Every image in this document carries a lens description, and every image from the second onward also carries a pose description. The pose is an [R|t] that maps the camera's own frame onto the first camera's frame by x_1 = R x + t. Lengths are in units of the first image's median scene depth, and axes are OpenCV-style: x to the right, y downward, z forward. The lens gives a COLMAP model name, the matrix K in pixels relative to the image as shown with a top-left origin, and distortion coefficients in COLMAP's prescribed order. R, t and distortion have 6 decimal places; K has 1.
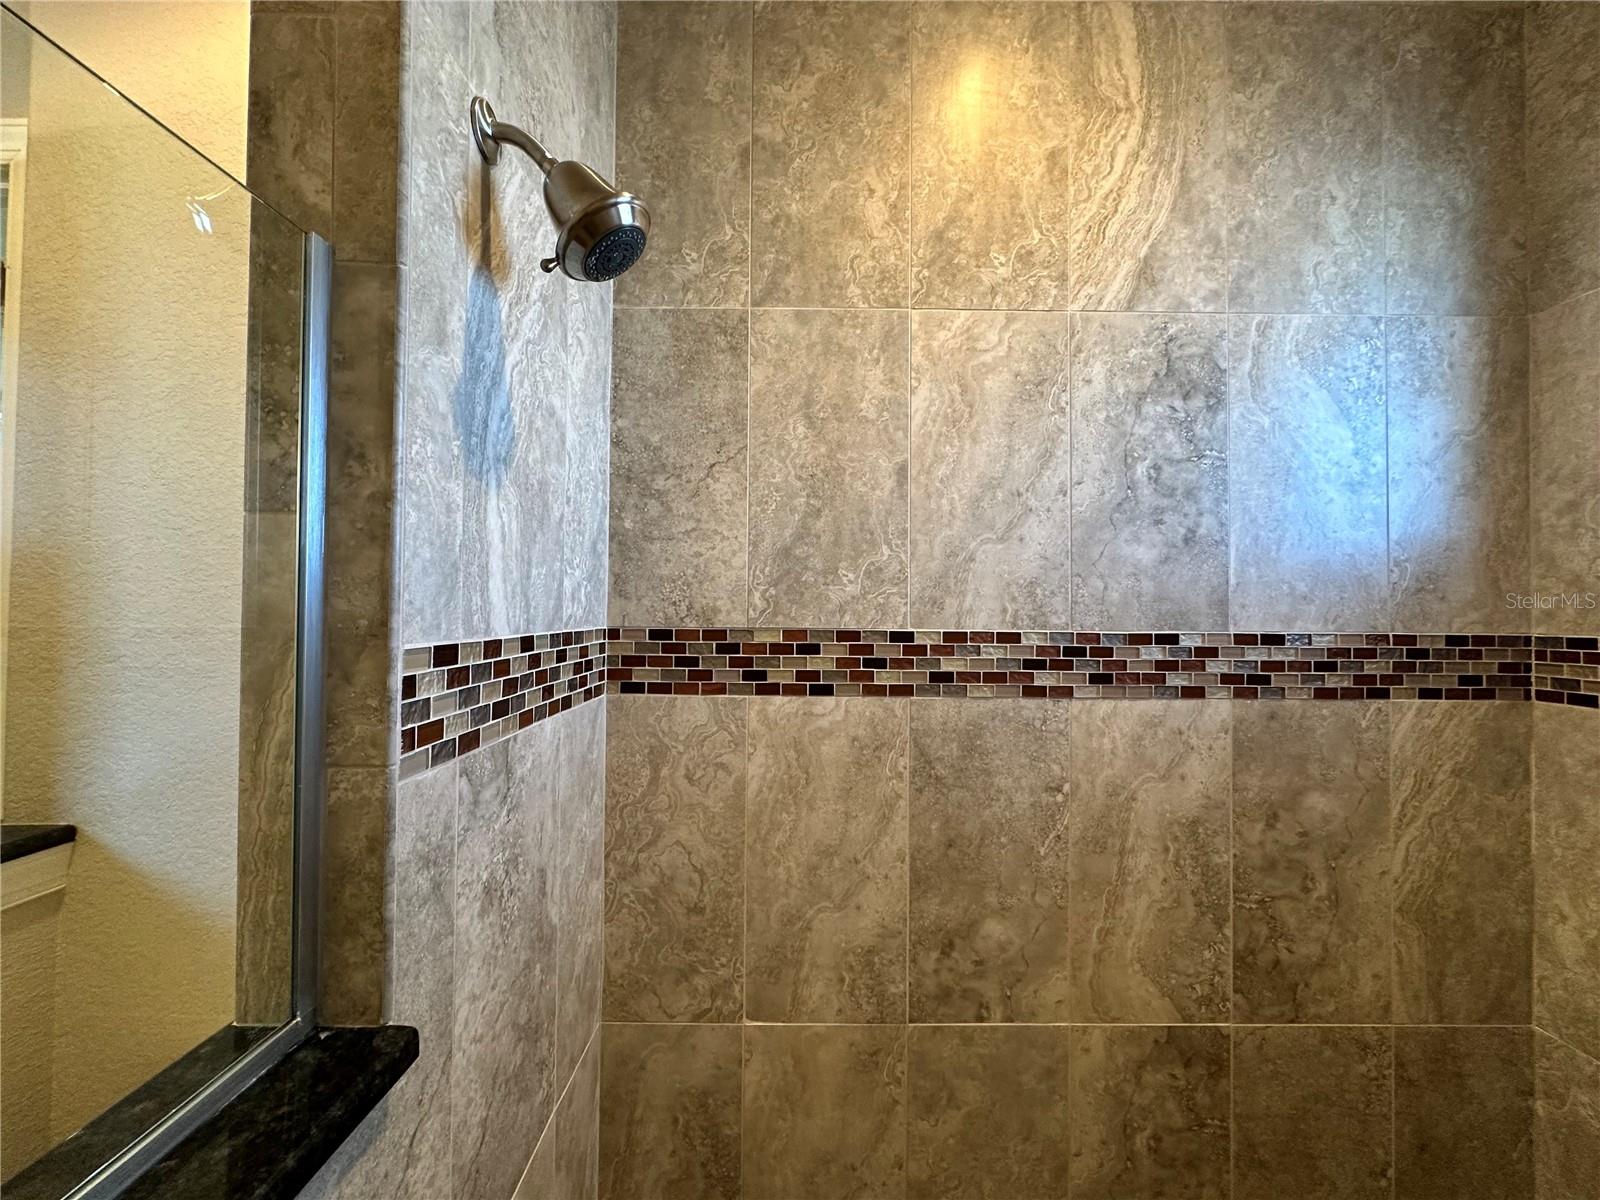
lens RADIAL K [[636.7, 0, 800.0], [0, 636.7, 600.0], [0, 0, 1]] dist [0.000143, -0.000237]
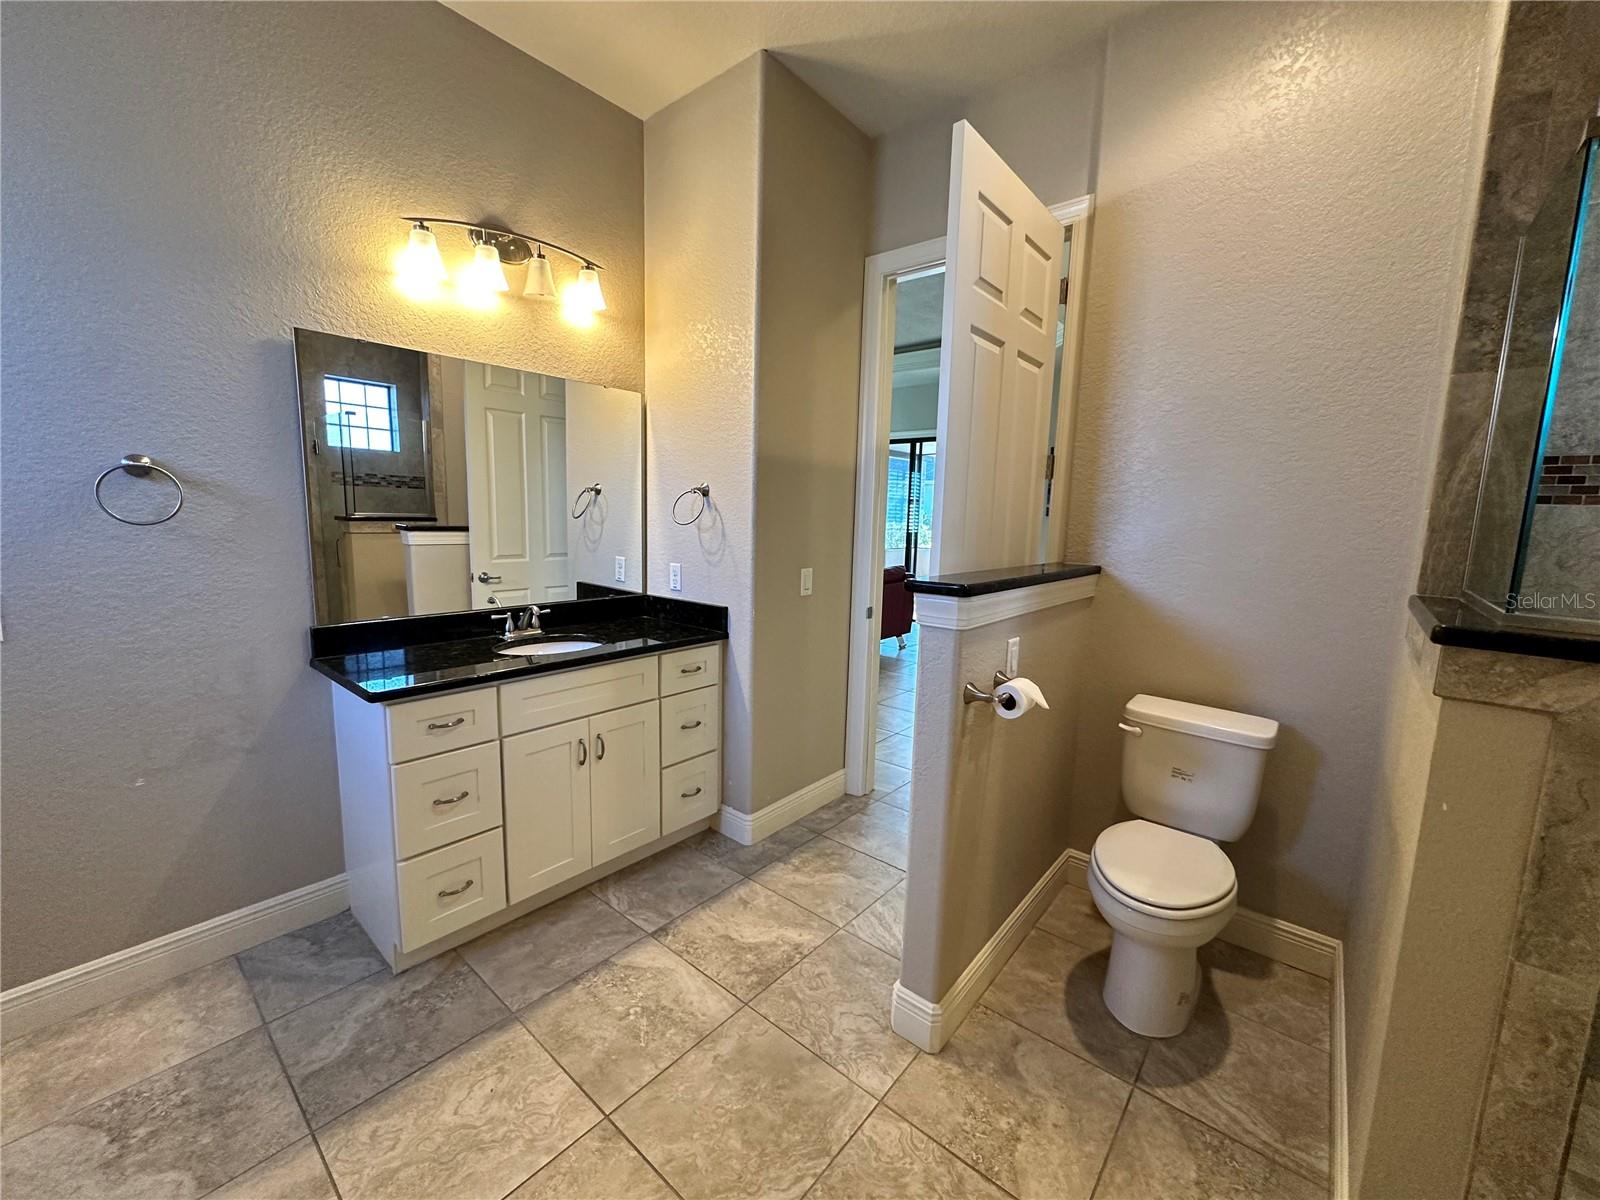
lens RADIAL K [[636.7, 0, 800.0], [0, 636.7, 600.0], [0, 0, 1]] dist [0.000143, -0.000237]
pose [[0.762234, 0.099870, -0.639550, -0.540633], [-0.010644, 0.989826, 0.141882, 0.176123], [0.647214, -0.101340, 0.755543, -1.119312]]
